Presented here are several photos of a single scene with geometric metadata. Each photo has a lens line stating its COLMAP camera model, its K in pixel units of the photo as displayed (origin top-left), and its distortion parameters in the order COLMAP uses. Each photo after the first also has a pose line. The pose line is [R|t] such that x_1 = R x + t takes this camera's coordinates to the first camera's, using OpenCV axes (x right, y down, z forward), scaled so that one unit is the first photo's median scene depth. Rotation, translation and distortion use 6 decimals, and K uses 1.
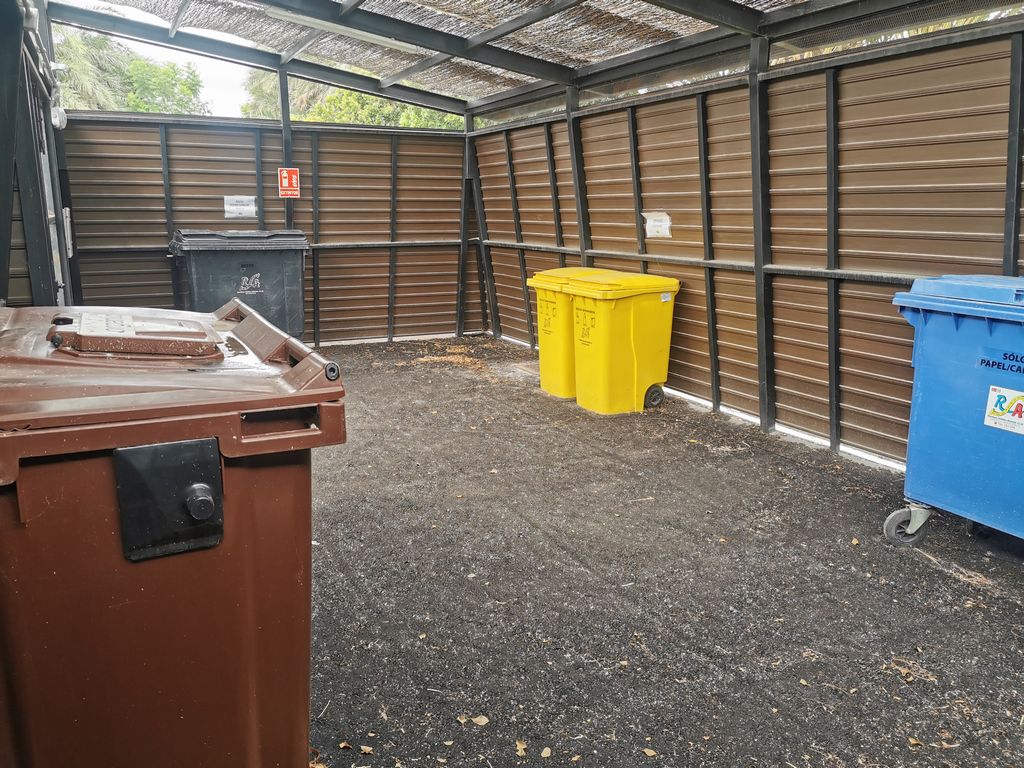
lens RADIAL K [[789.0, 0, 509.2], [0, 789.0, 379.7], [0, 0, 1]] dist [0.080304, -0.121744]
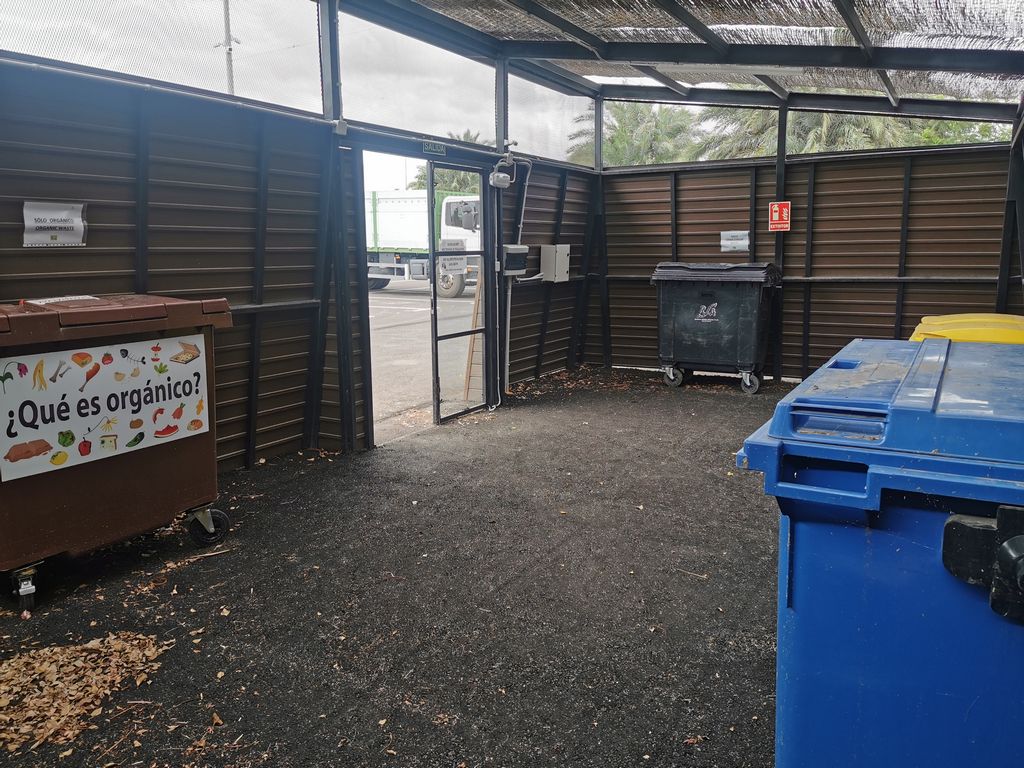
lens RADIAL K [[789.0, 0, 509.2], [0, 789.0, 379.7], [0, 0, 1]] dist [0.080304, -0.121744]
pose [[0.549904, 0.130686, -0.824940, 0.587694], [-0.166122, 0.985063, 0.045316, -0.048934], [0.818541, 0.112121, 0.563400, 0.261983]]
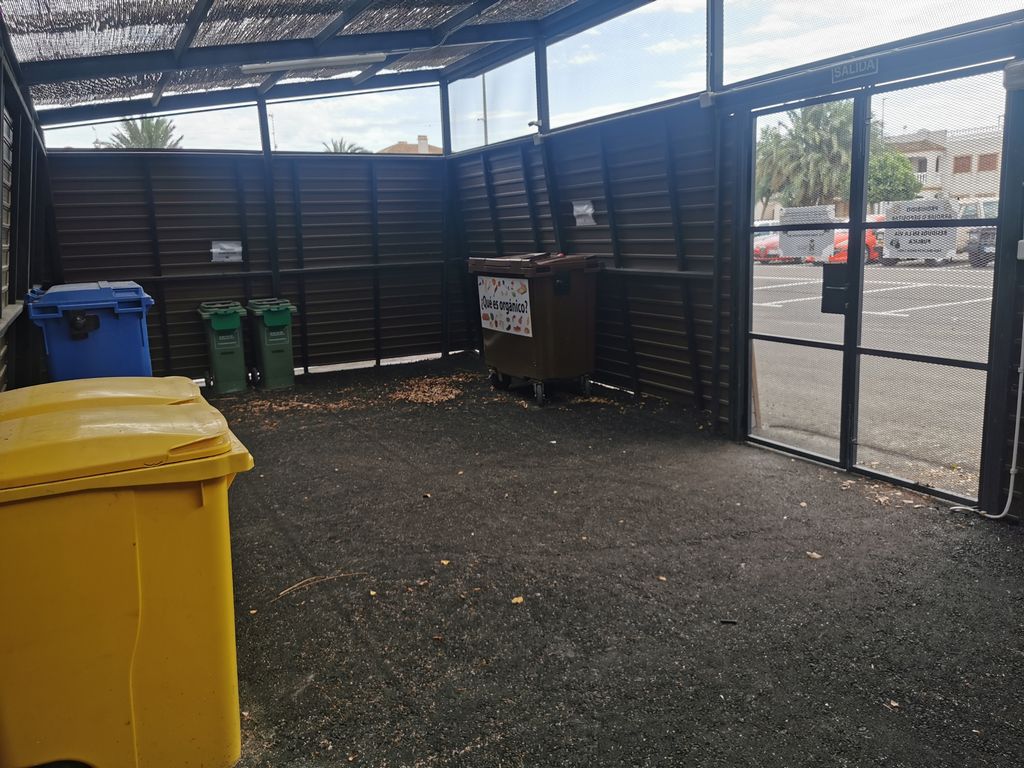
lens RADIAL K [[789.8, 0, 511.9], [0, 789.8, 382.7], [0, 0, 1]] dist [0.052490, -0.069242]
pose [[-0.999058, 0.040190, -0.016395, -0.099238], [0.030502, 0.918786, 0.393576, -0.343673], [0.030881, 0.392705, -0.919146, 1.606838]]
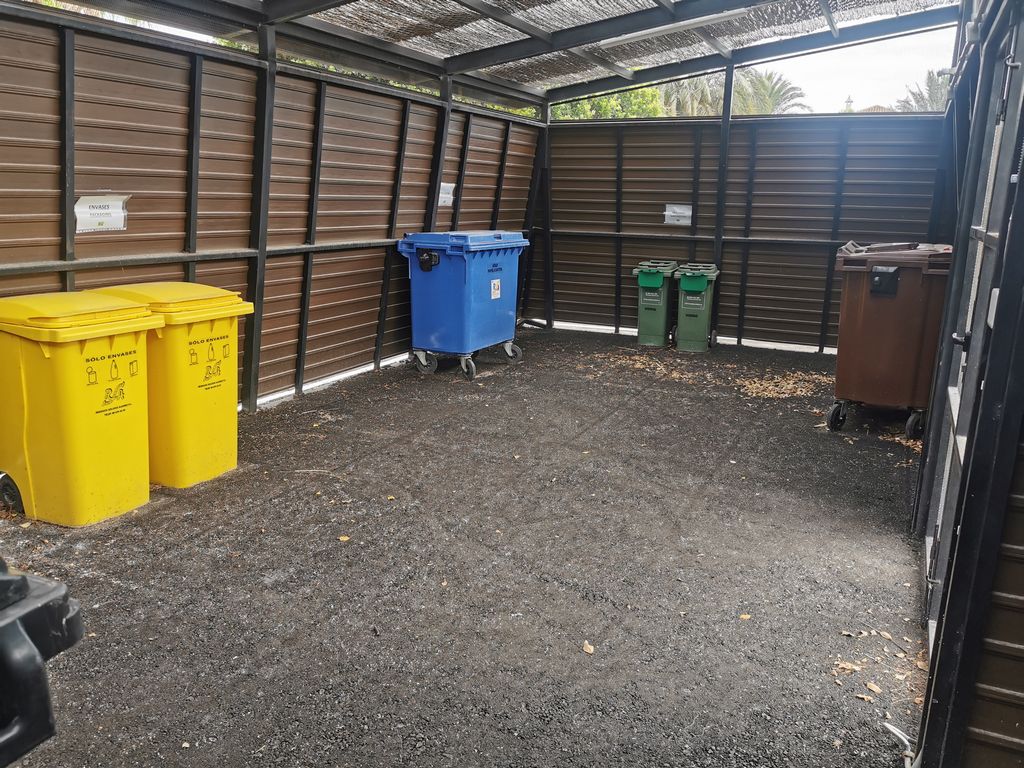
lens RADIAL K [[789.8, 0, 511.9], [0, 789.8, 382.7], [0, 0, 1]] dist [0.052490, -0.069242]
pose [[-0.609233, -0.196823, 0.768177, -0.683196], [0.145341, 0.924584, 0.352166, -0.291589], [-0.779558, 0.326199, -0.534680, 1.322237]]
